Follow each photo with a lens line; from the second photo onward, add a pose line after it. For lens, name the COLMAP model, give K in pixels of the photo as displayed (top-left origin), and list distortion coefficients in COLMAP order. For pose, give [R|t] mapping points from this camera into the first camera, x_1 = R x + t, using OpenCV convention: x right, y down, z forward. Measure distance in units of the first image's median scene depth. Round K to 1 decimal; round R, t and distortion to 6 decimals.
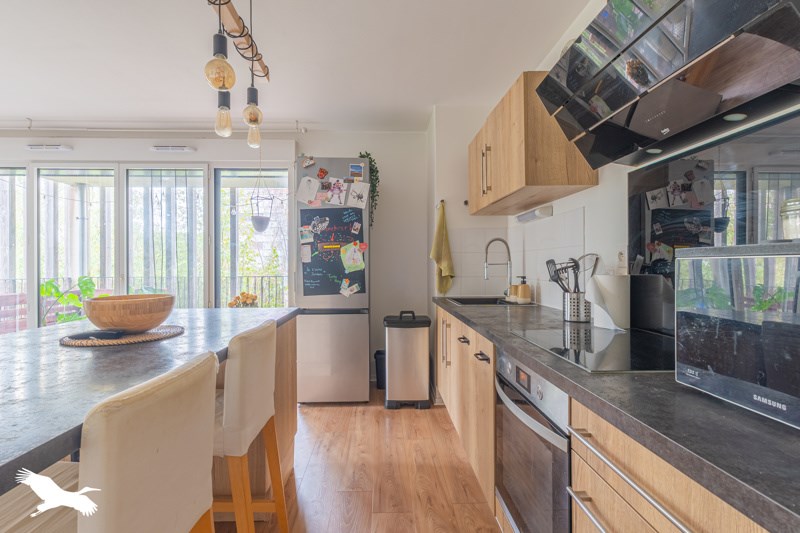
lens RADIAL K [[385.0, 0, 396.7], [0, 385.0, 261.3], [0, 0, 1]] dist [-0.000298, 0.000071]
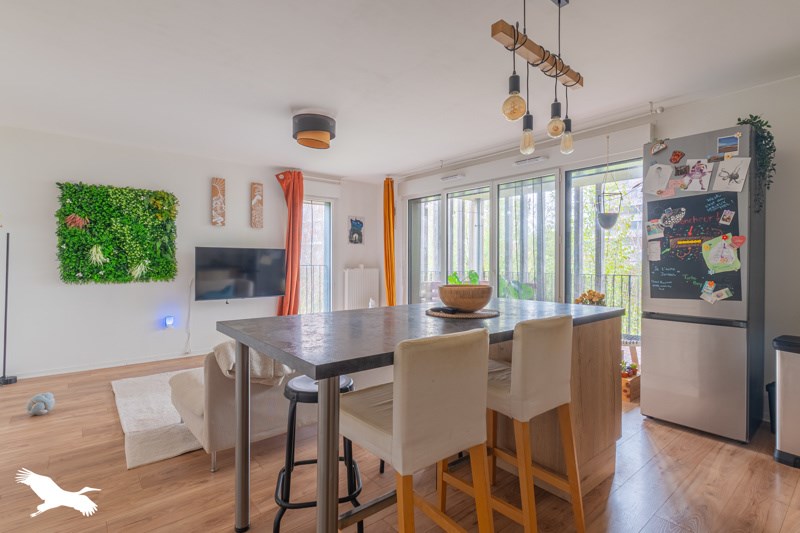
lens RADIAL K [[385.0, 0, 396.7], [0, 385.0, 261.3], [0, 0, 1]] dist [-0.000298, 0.000071]
pose [[0.608825, 0.005628, -0.793284, 0.108687], [-0.000155, 0.999976, 0.006975, -0.001984], [0.793304, -0.004123, 0.608812, -0.016111]]
